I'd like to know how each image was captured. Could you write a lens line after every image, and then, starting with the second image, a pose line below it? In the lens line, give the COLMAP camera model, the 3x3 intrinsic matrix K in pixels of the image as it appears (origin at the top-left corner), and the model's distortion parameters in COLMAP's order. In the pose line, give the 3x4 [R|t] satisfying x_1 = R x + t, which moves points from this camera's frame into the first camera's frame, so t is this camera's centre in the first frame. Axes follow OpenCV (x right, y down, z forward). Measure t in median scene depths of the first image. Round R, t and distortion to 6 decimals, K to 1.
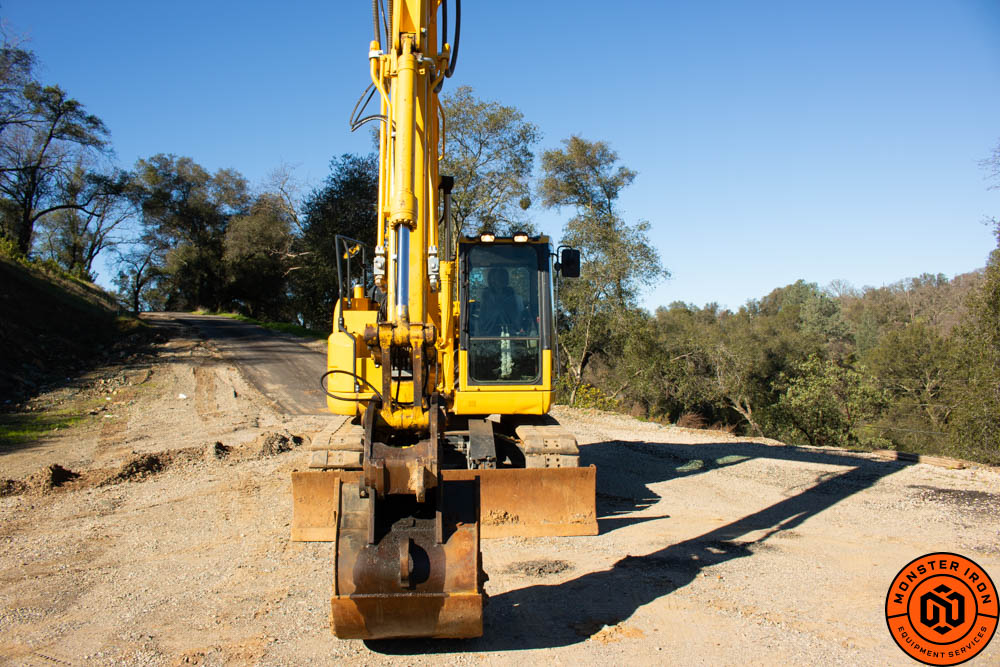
lens RADIAL K [[846.5, 0, 498.7], [0, 846.5, 334.3], [0, 0, 1]] dist [-0.012914, 0.001031]
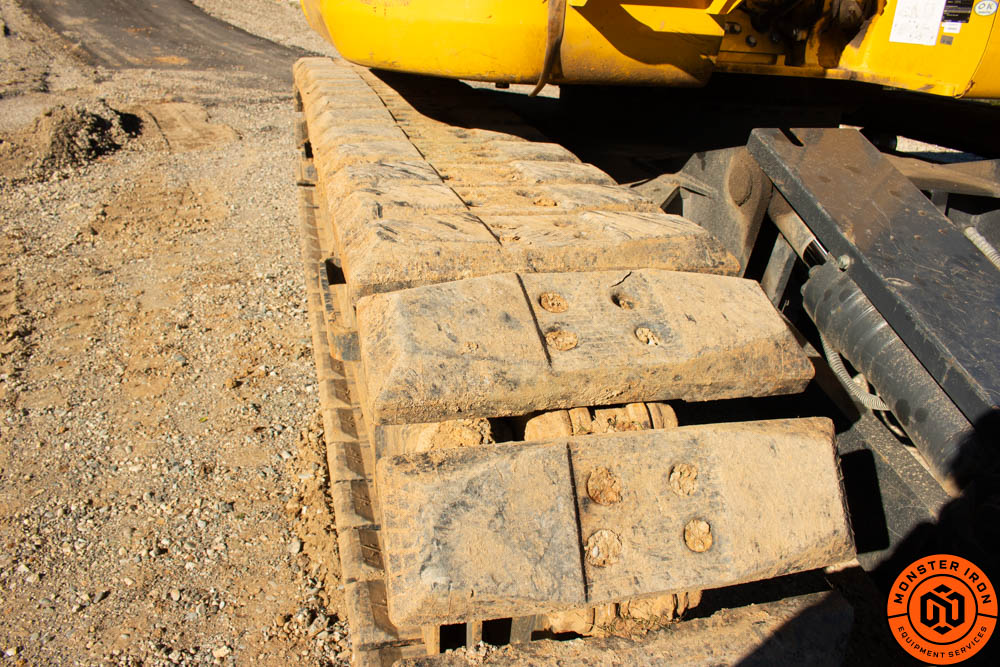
lens RADIAL K [[846.5, 0, 500.6], [0, 846.5, 330.7], [0, 0, 1]] dist [-0.012914, 0.001031]
pose [[0.984479, -0.040662, 0.170726, -0.085217], [-0.028094, 0.923731, 0.382009, 0.032511], [-0.173238, -0.380877, 0.908252, 0.350468]]
